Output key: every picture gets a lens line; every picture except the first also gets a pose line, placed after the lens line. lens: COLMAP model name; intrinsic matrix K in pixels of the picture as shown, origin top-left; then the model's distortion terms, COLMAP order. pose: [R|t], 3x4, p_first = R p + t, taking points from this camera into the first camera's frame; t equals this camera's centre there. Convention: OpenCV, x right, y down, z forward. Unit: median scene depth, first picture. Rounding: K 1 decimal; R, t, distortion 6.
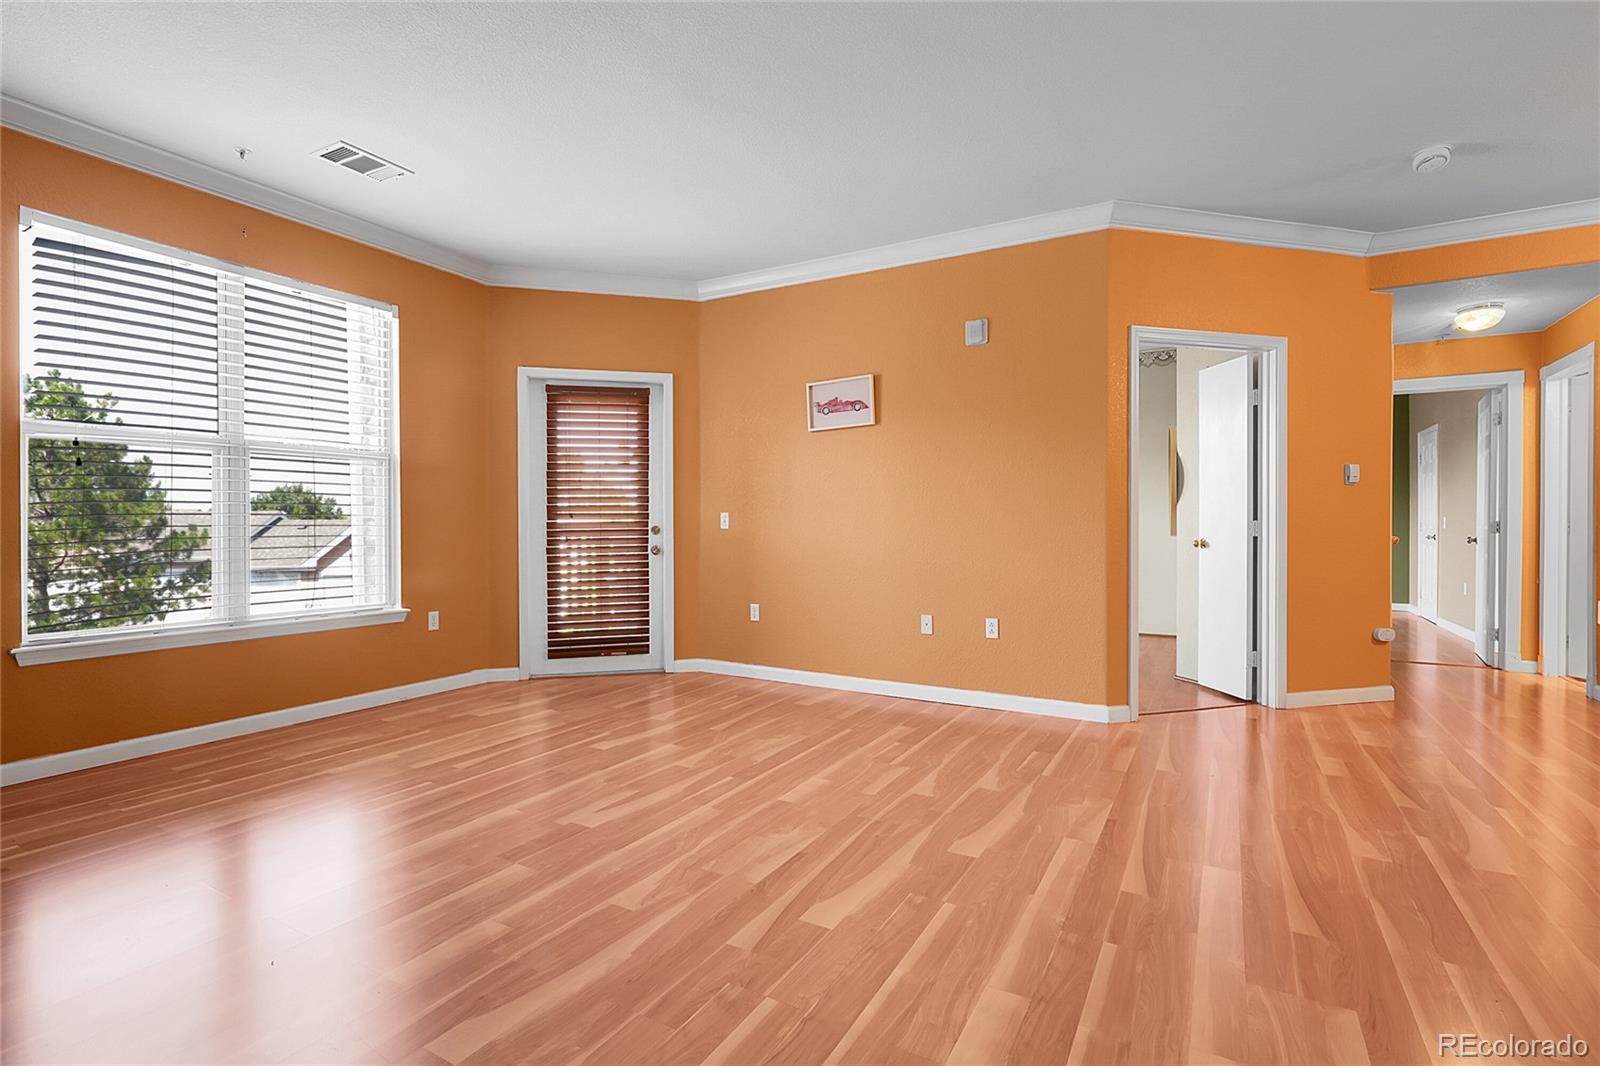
lens RADIAL K [[741.9, 0, 803.8], [0, 741.9, 534.7], [0, 0, 1]] dist [0.002288, -0.000059]
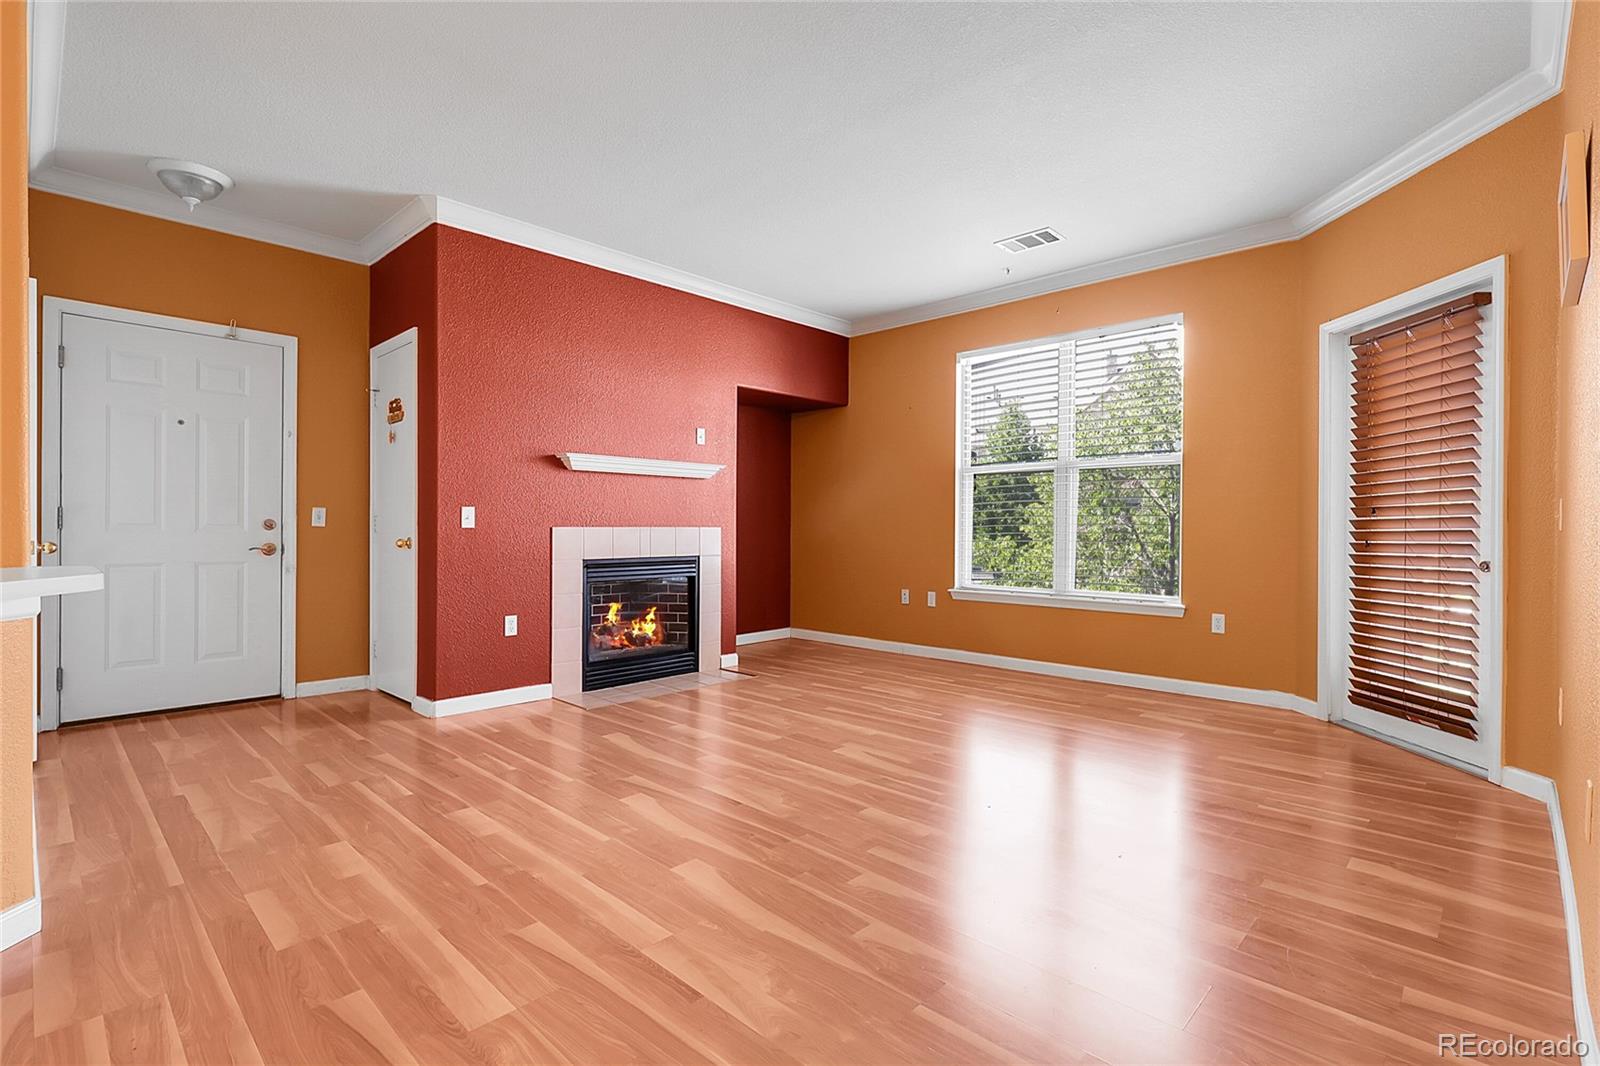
lens RADIAL K [[741.9, 0, 795.0], [0, 741.9, 527.5], [0, 0, 1]] dist [0.002288, -0.000059]
pose [[-0.244694, 0.004004, -0.969592, 0.804236], [-0.014407, 0.999866, 0.007765, -0.010637], [0.969493, 0.015869, -0.244604, 0.993439]]
